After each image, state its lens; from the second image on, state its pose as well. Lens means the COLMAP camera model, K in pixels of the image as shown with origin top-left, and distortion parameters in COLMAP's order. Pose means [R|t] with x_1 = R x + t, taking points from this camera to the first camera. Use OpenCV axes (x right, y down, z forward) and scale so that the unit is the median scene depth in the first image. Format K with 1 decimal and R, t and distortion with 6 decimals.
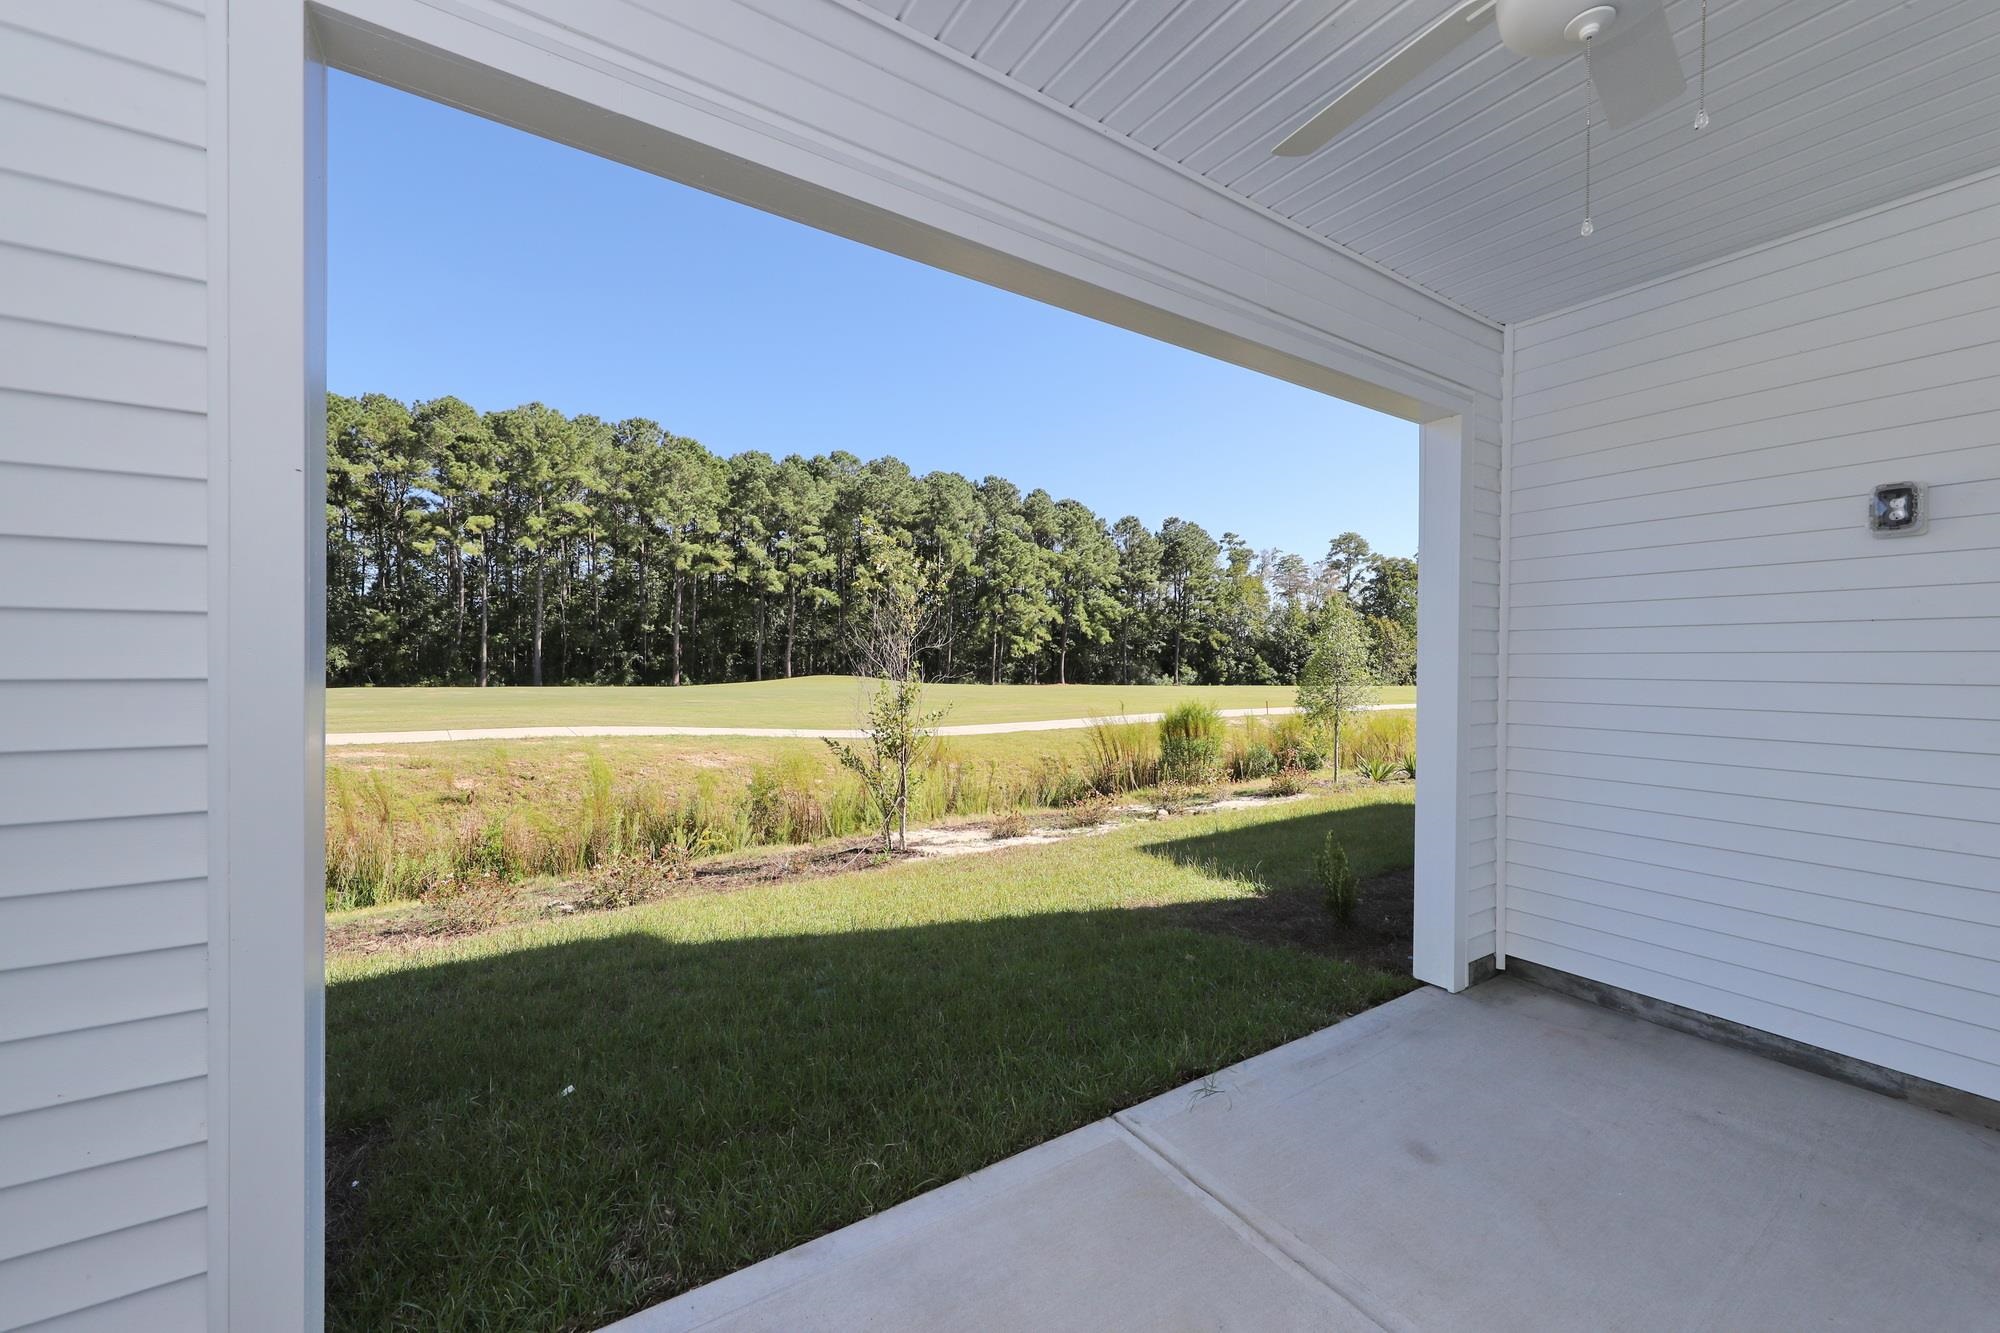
lens RADIAL K [[778.3, 0, 1026.9], [0, 778.3, 665.3], [0, 0, 1]] dist [0.000762, 0.000027]
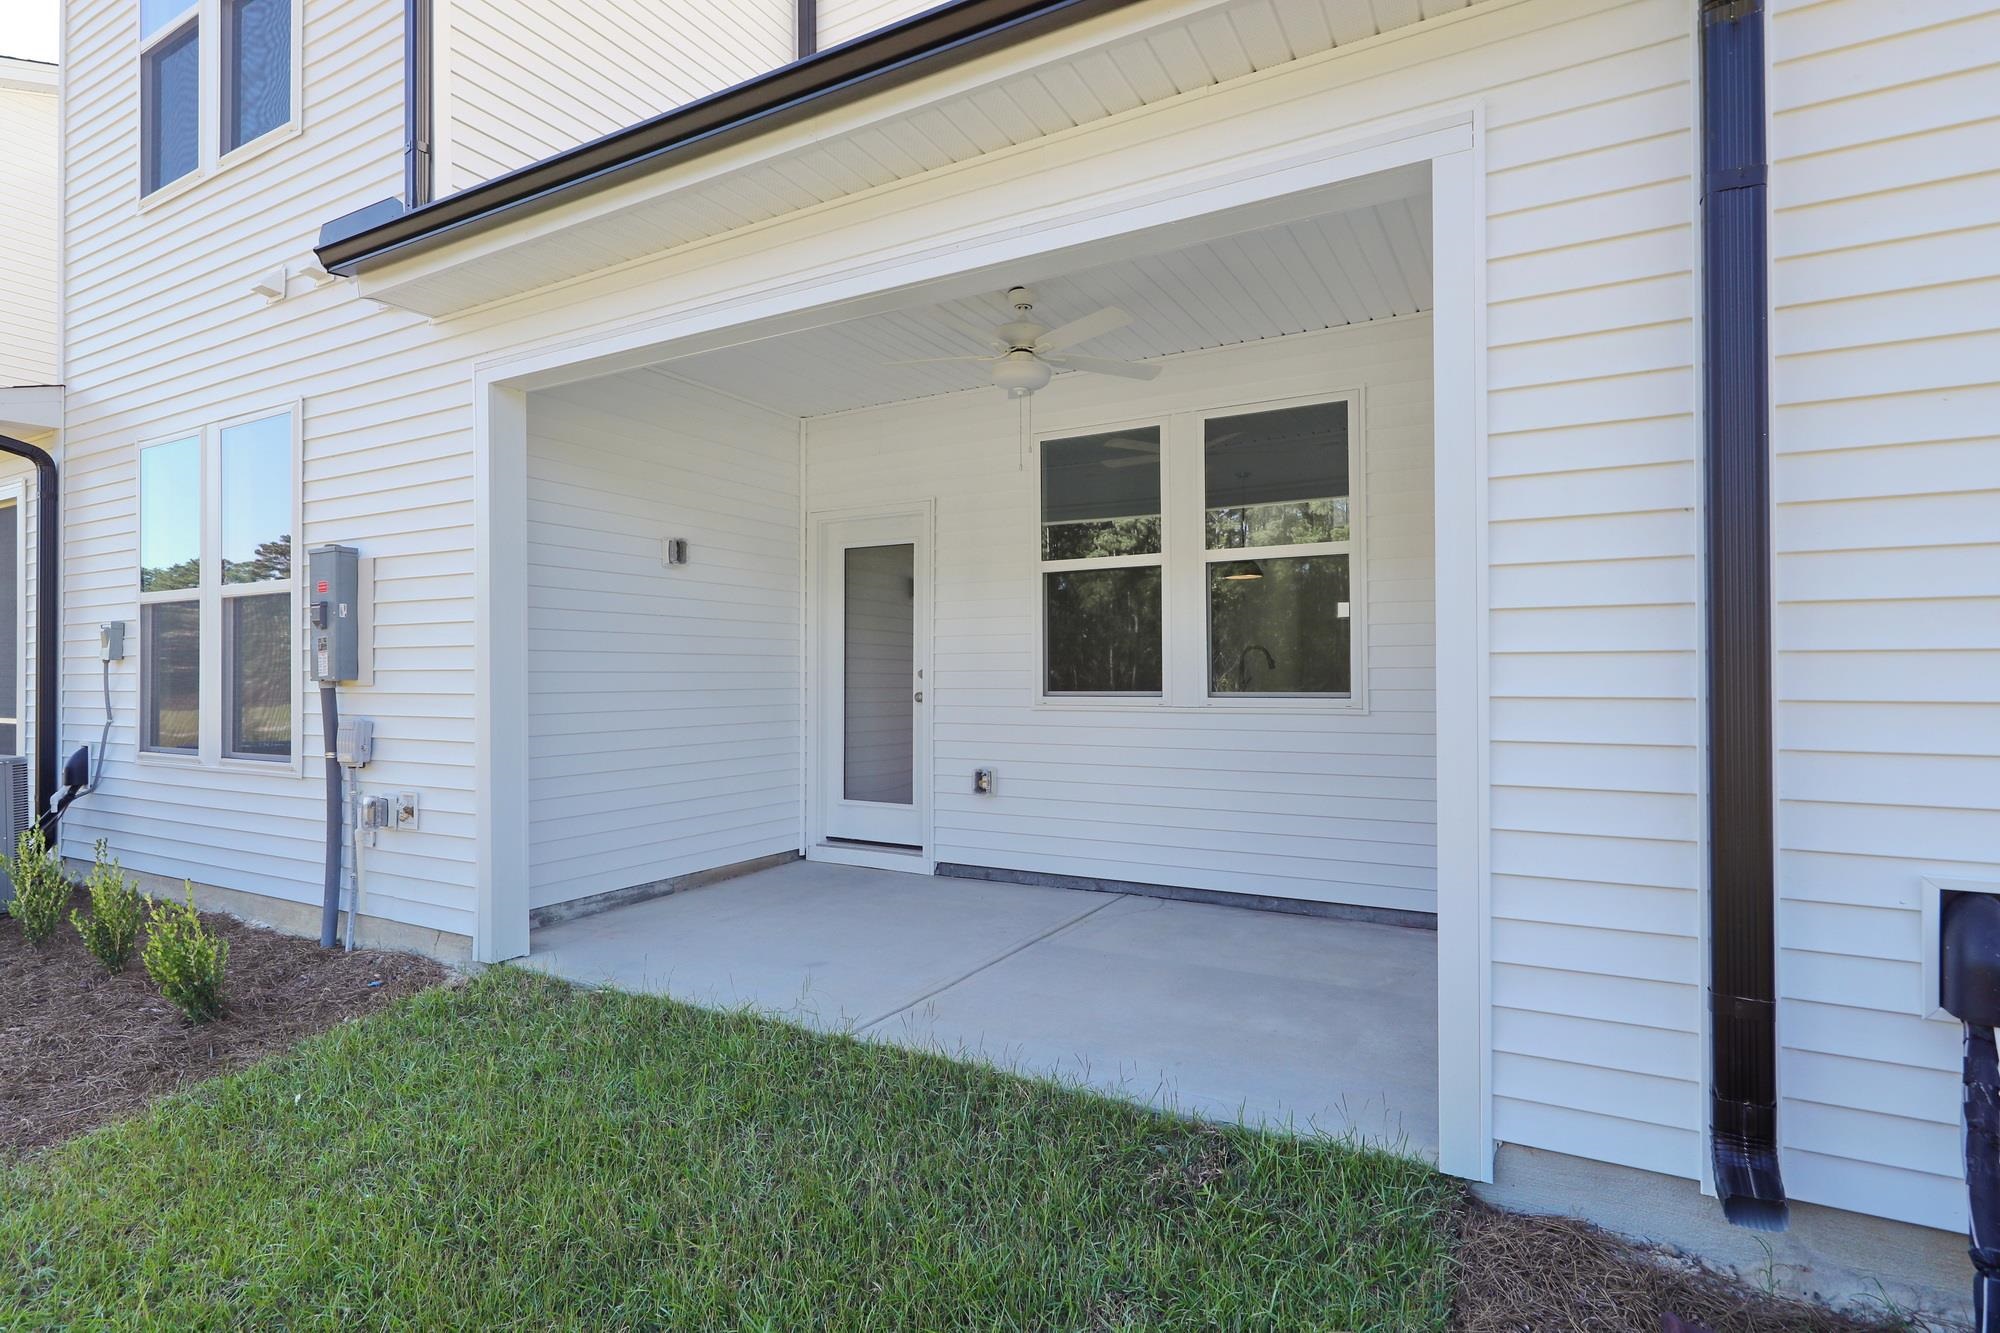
lens RADIAL K [[997.4, 0, 1000.0], [0, 997.4, 666.5], [0, 0, 1]] dist [0.000468, -0.000072]
pose [[-0.461911, -0.000221, 0.886926, -1.134246], [0.000956, 0.999999, 0.000747, 0.057048], [-0.886926, 0.001193, -0.461910, 1.348899]]
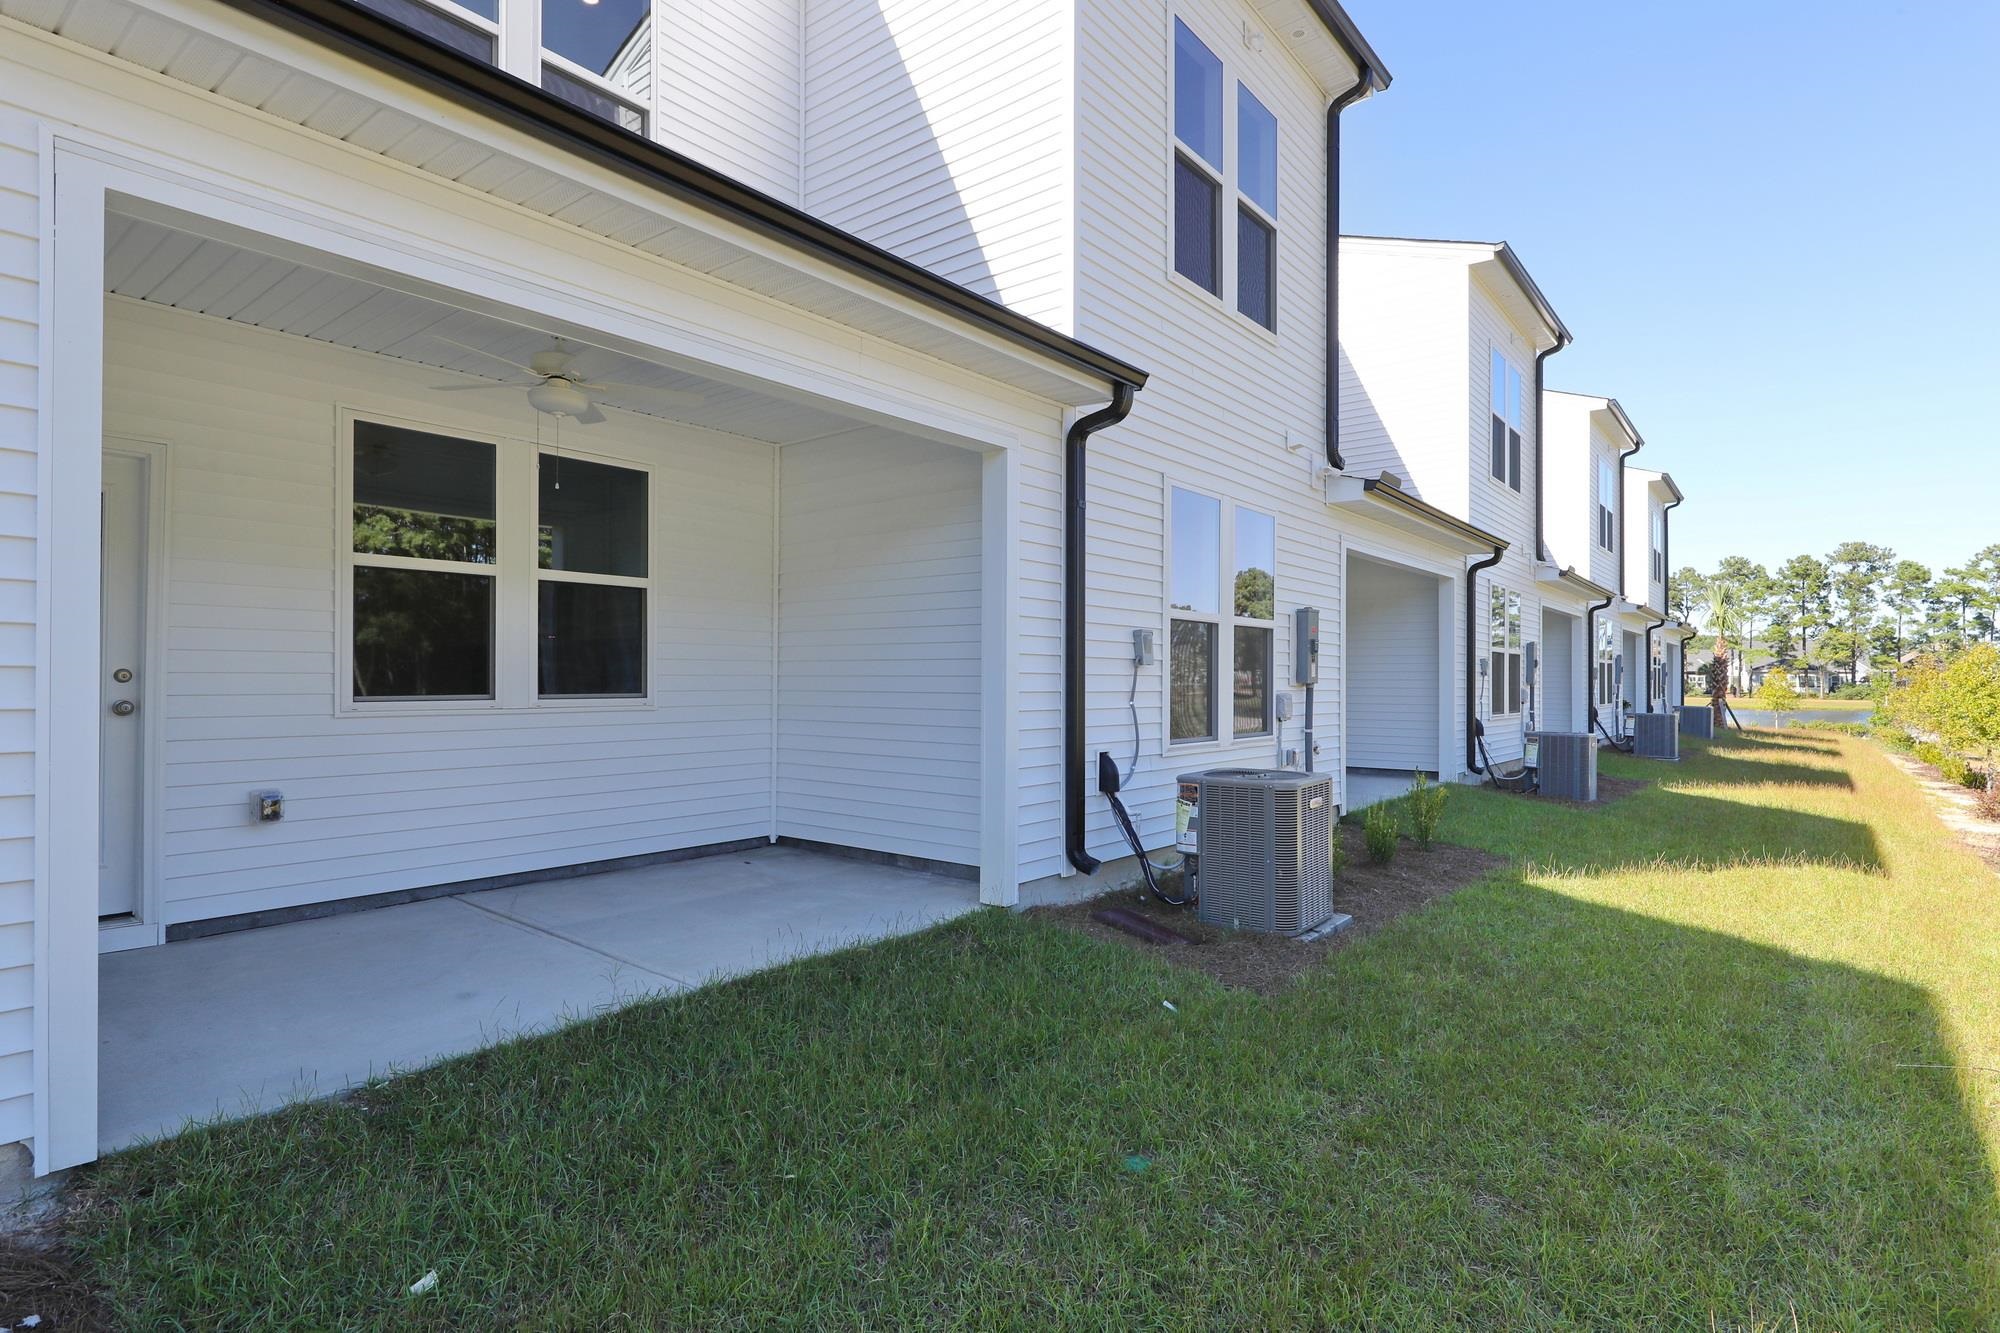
lens RADIAL K [[997.4, 0, 1000.0], [0, 997.4, 666.5], [0, 0, 1]] dist [0.000468, -0.000072]
pose [[-0.953291, -0.018290, -0.301500, 0.137529], [-0.015703, 0.999816, -0.011001, 0.055103], [0.301646, -0.005753, -0.953403, 2.525801]]
